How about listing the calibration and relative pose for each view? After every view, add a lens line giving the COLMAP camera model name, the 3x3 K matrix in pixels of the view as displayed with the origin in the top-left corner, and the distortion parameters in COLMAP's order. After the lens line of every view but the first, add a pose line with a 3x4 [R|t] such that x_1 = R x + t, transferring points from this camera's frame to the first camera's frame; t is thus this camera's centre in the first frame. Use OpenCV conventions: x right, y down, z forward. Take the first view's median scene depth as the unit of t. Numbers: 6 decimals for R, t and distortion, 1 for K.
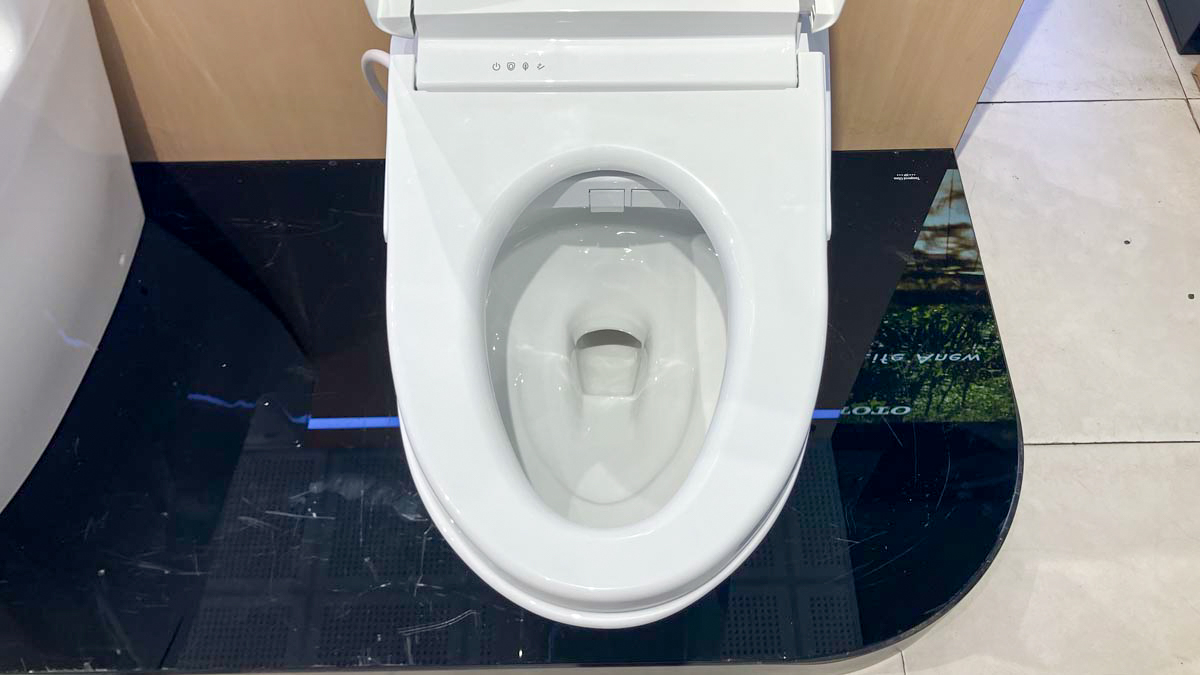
lens RADIAL K [[993.4, 0, 606.3], [0, 993.4, 353.8], [0, 0, 1]] dist [-0.003198, 0.005531]
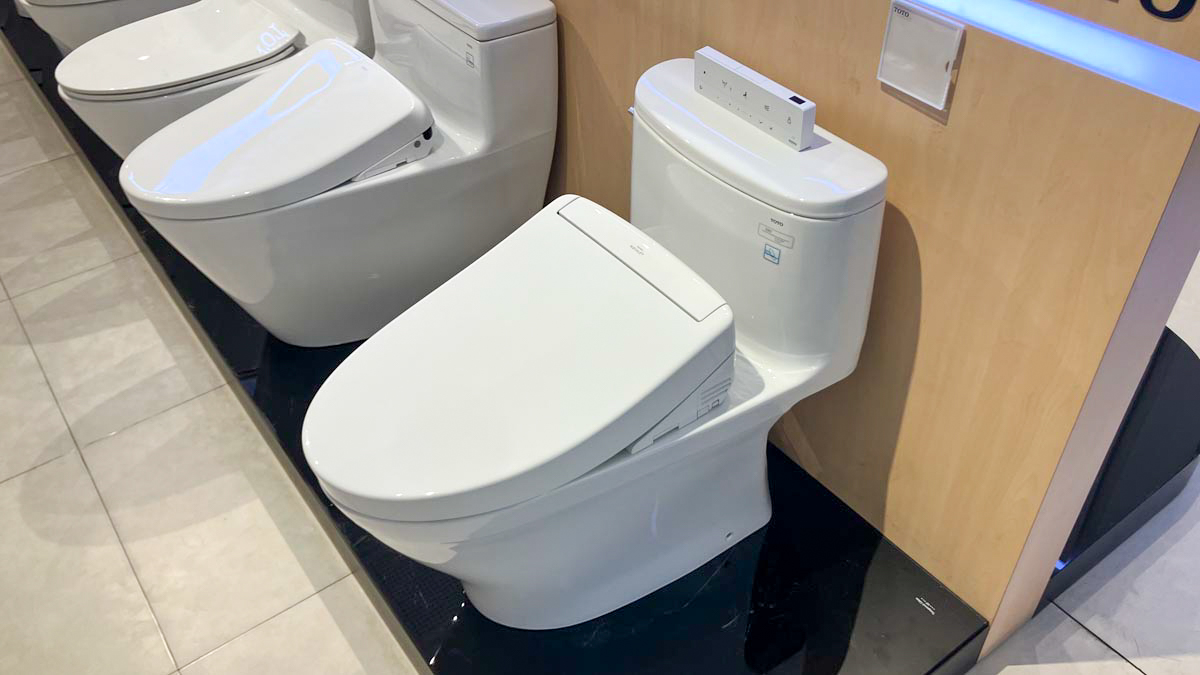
lens RADIAL K [[1006.1, 0, 600.0], [0, 1006.1, 337.5], [0, 0, 1]] dist [-0.036134, 0.127808]
pose [[0.578393, 0.526370, -0.623214, 0.567457], [-0.697500, 0.715281, -0.043207, -0.081723], [0.423030, 0.459683, 0.780857, -0.135678]]
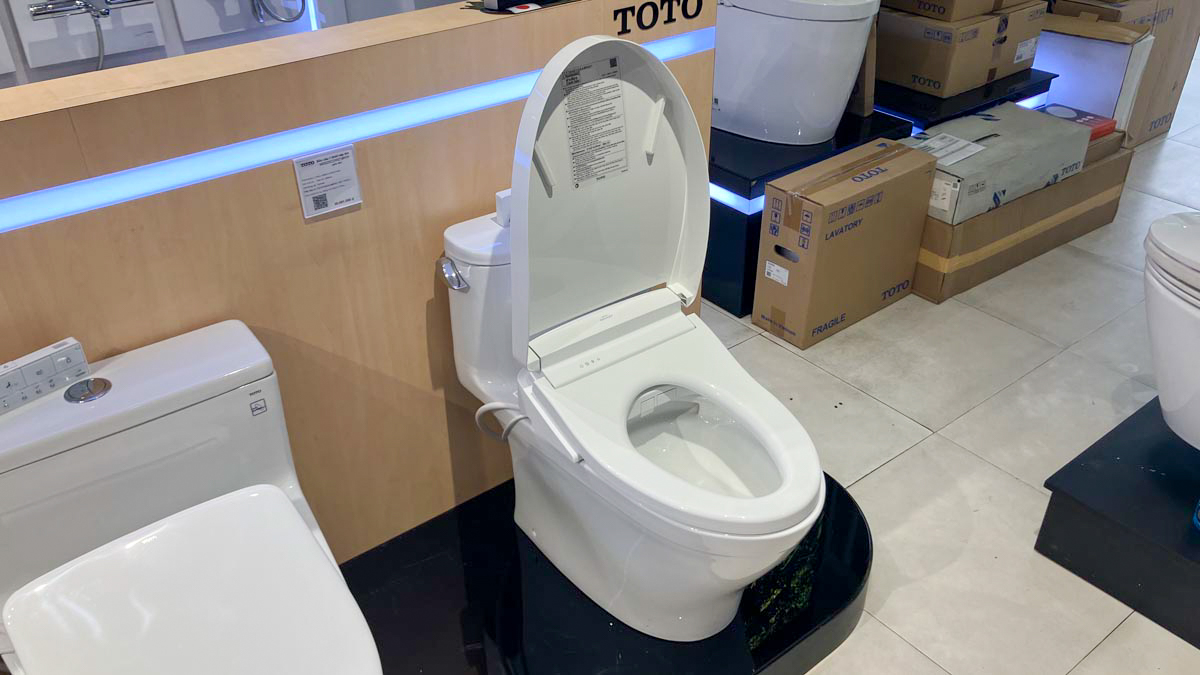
lens RADIAL K [[999.9, 0, 600.4], [0, 999.9, 348.9], [0, 0, 1]] dist [0.086890, -0.149945]
pose [[0.794428, -0.334533, 0.506924, -0.617452], [0.532885, 0.784369, -0.317487, 0.201886], [-0.291406, 0.522353, 0.801393, -0.389688]]
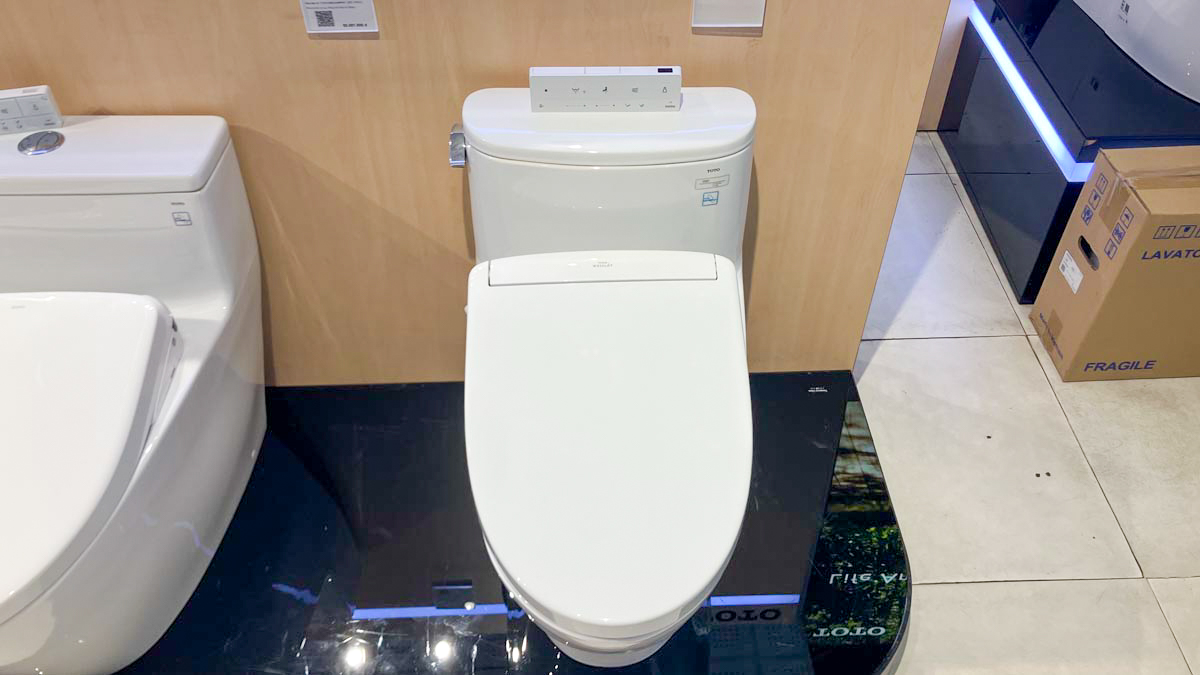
lens RADIAL K [[995.4, 0, 597.8], [0, 995.4, 324.6], [0, 0, 1]] dist [0.014262, 0.008138]
pose [[0.999867, -0.011850, 0.011208, -0.018471], [0.014523, 0.959590, -0.281025, 0.110355], [-0.007425, 0.281151, 0.959635, -0.327633]]
